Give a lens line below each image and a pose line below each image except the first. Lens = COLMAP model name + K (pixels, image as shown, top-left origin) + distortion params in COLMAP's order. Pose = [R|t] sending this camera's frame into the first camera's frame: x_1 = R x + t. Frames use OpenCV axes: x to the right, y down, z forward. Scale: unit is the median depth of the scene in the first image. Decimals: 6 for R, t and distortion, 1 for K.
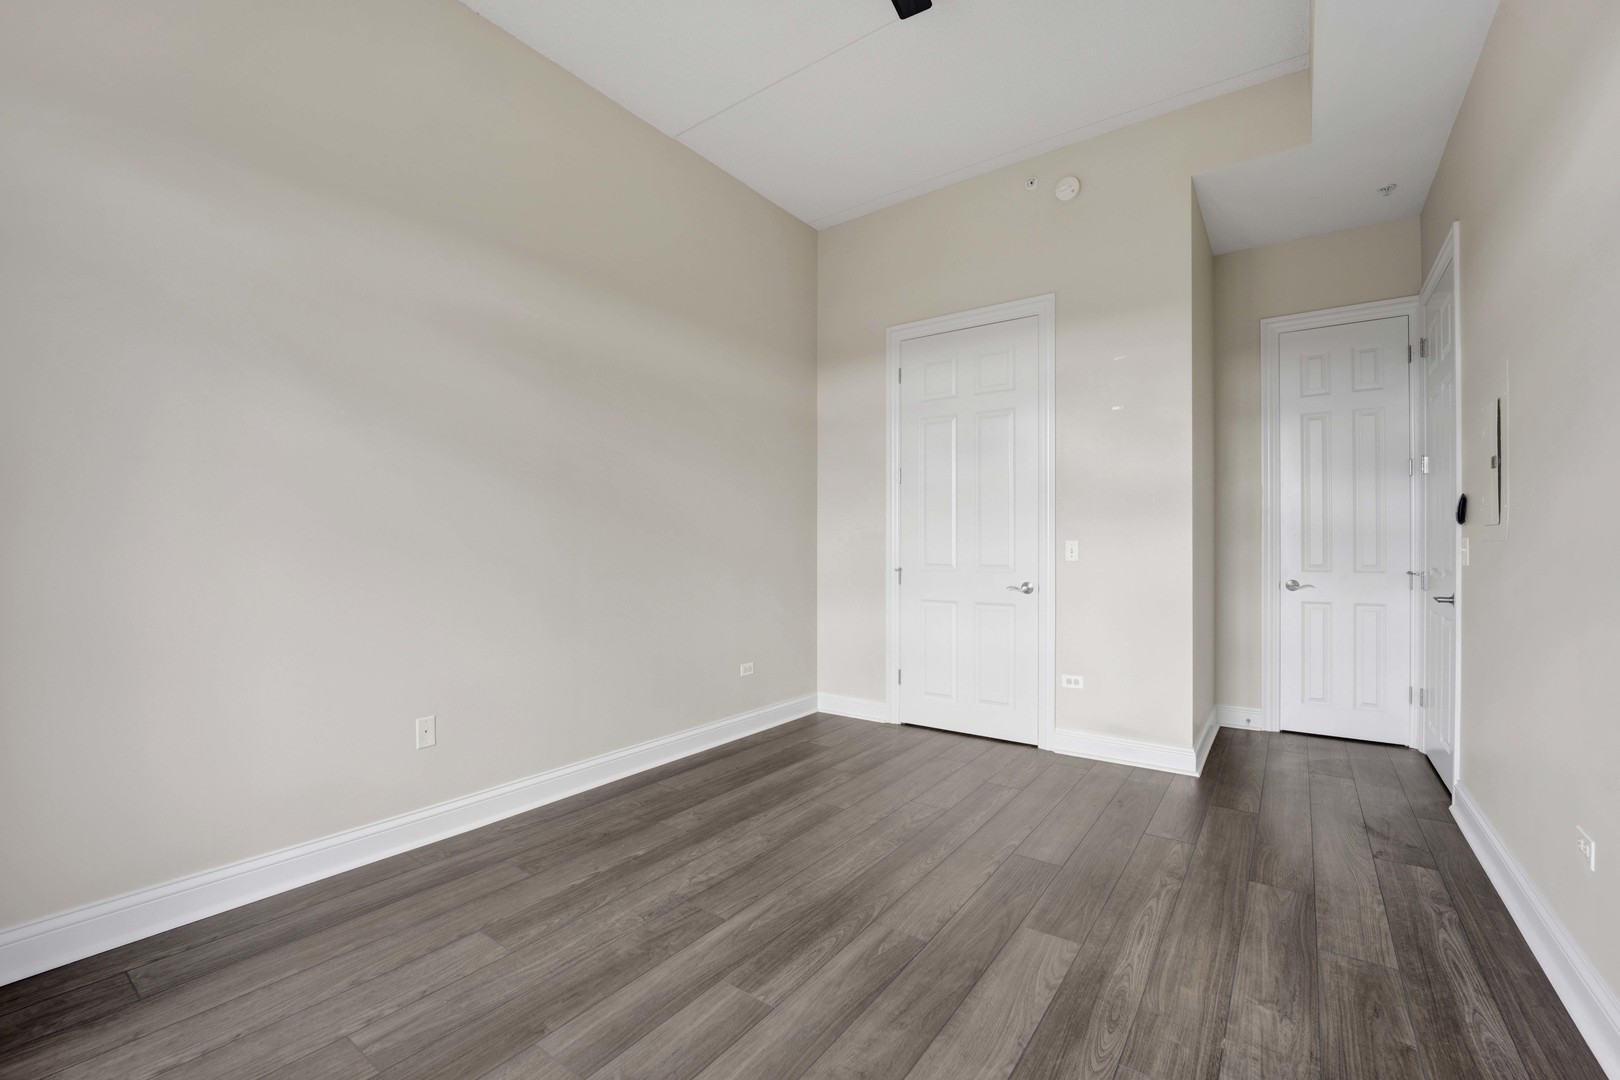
lens RADIAL K [[726.1, 0, 810.0], [0, 726.1, 540.0], [0, 0, 1]] dist [-0.000004, -0.000094]
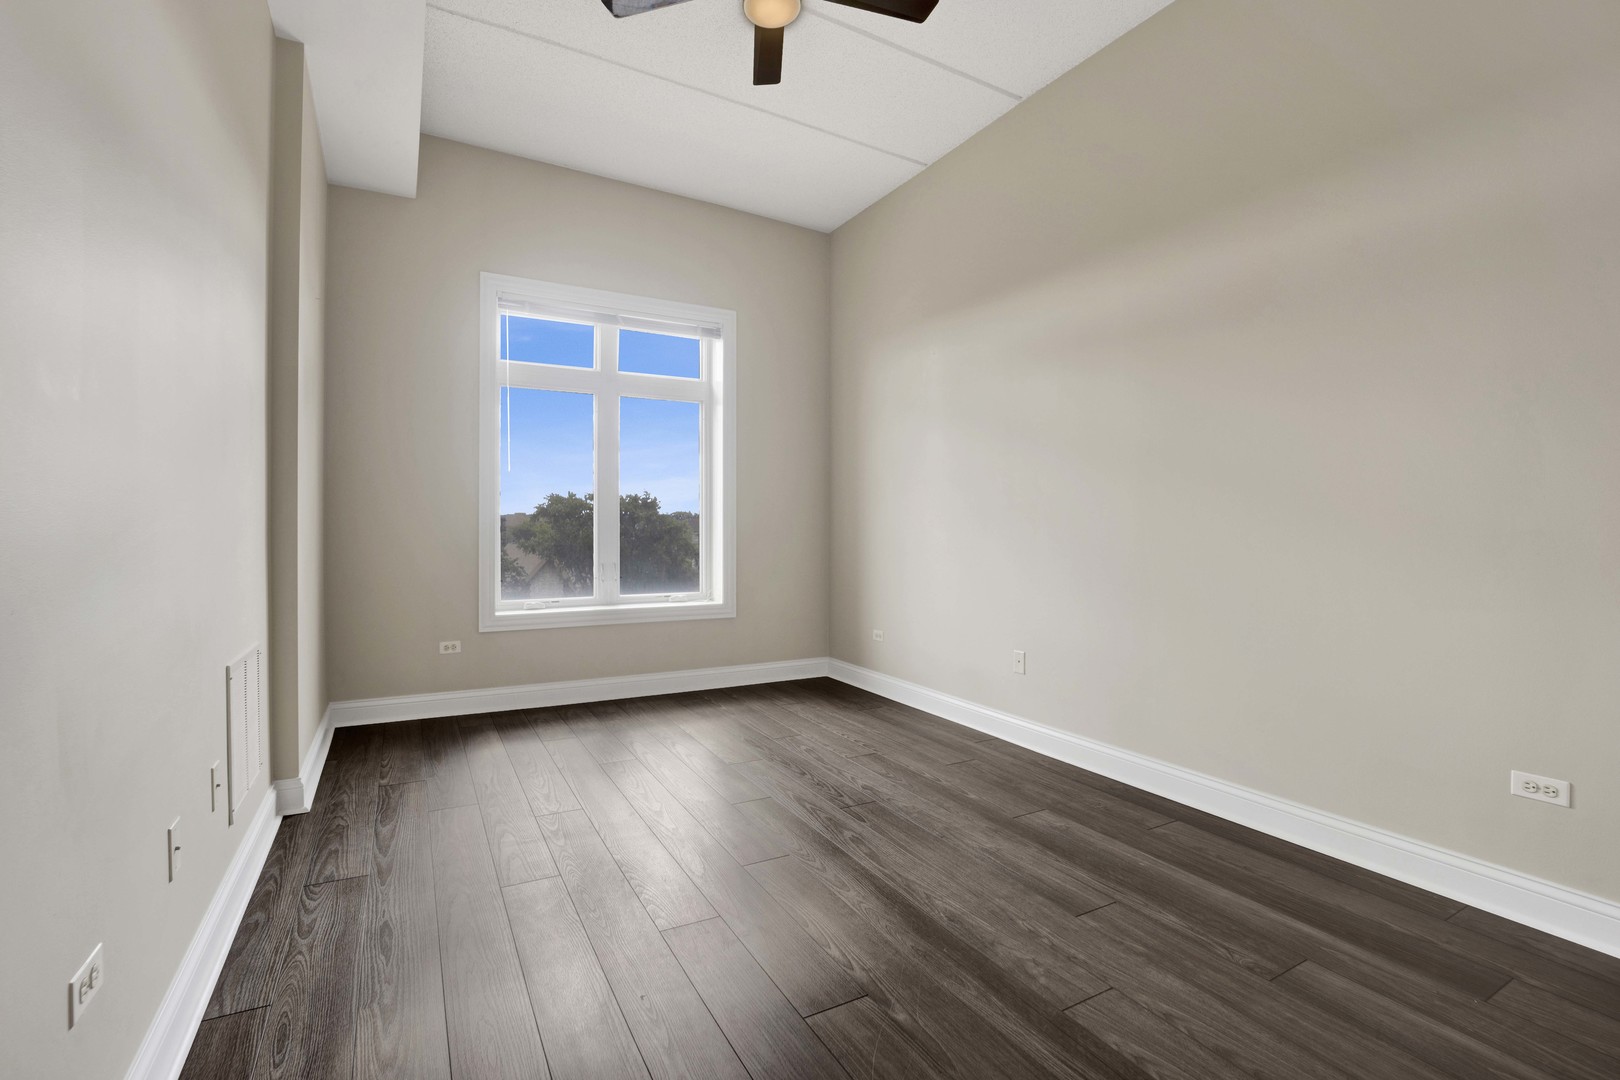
lens RADIAL K [[726.1, 0, 810.0], [0, 726.1, 540.0], [0, 0, 1]] dist [-0.000004, -0.000094]
pose [[-0.449261, 0.011470, -0.893327, 0.810701], [0.003015, 0.999931, 0.011322, 0.002997], [0.893395, 0.002393, -0.449265, 1.130998]]
